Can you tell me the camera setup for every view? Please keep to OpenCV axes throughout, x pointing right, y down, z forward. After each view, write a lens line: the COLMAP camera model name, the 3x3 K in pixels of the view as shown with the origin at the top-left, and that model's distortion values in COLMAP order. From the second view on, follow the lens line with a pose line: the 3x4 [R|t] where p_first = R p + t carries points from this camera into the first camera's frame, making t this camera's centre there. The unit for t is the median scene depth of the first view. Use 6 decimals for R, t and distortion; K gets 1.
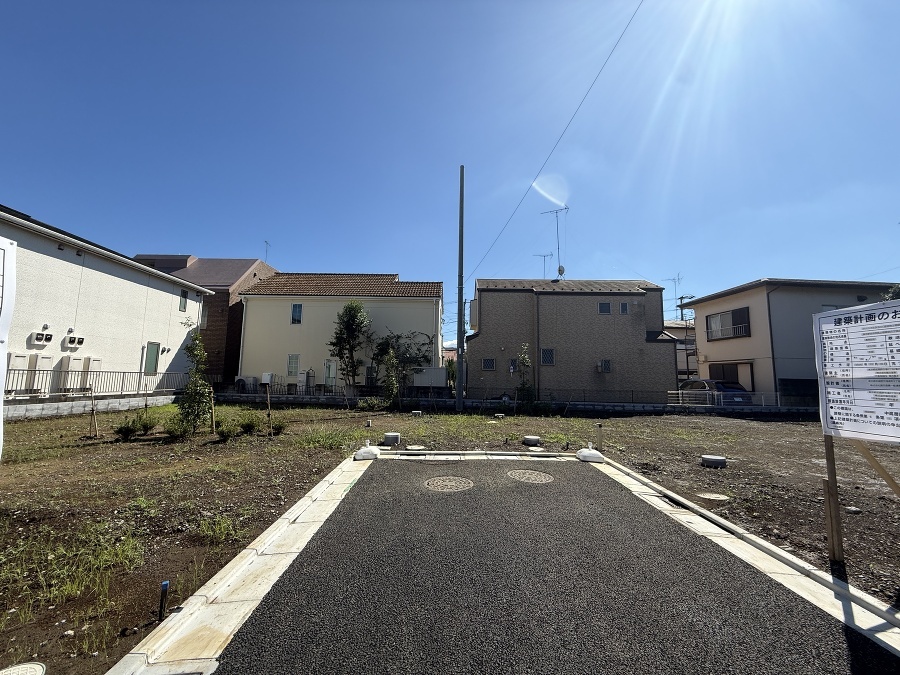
lens RADIAL K [[358.9, 0, 447.8], [0, 358.9, 337.8], [0, 0, 1]] dist [0.000309, 0.000010]
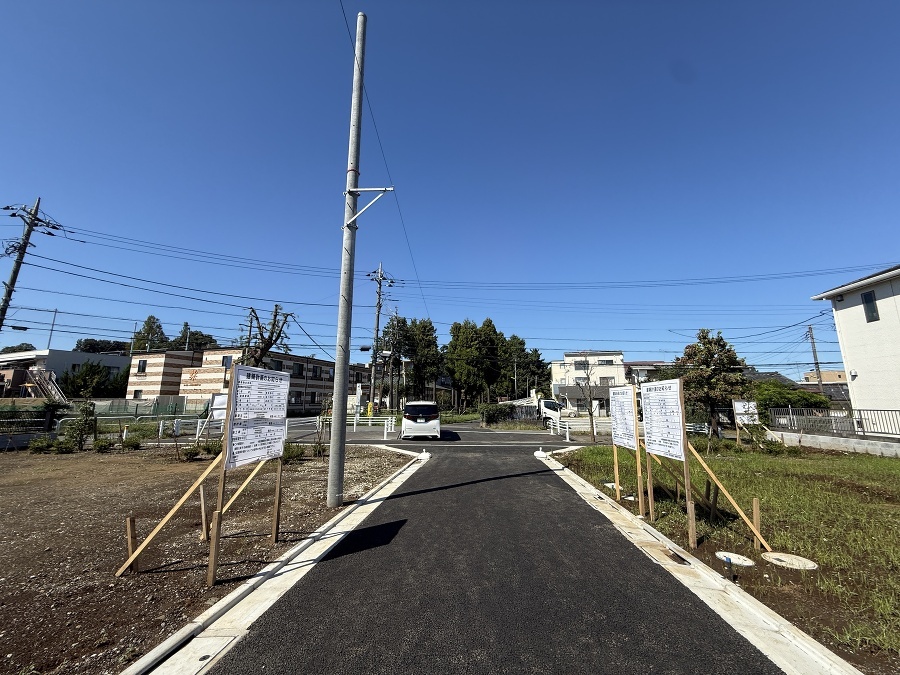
lens RADIAL K [[358.9, 0, 448.1], [0, 358.9, 336.1], [0, 0, 1]] dist [0.000309, 0.000010]
pose [[-0.994314, 0.000250, 0.106485, 0.036808], [-0.030917, 0.956245, -0.290930, 0.029336], [-0.101898, -0.292568, -0.950800, 0.369341]]
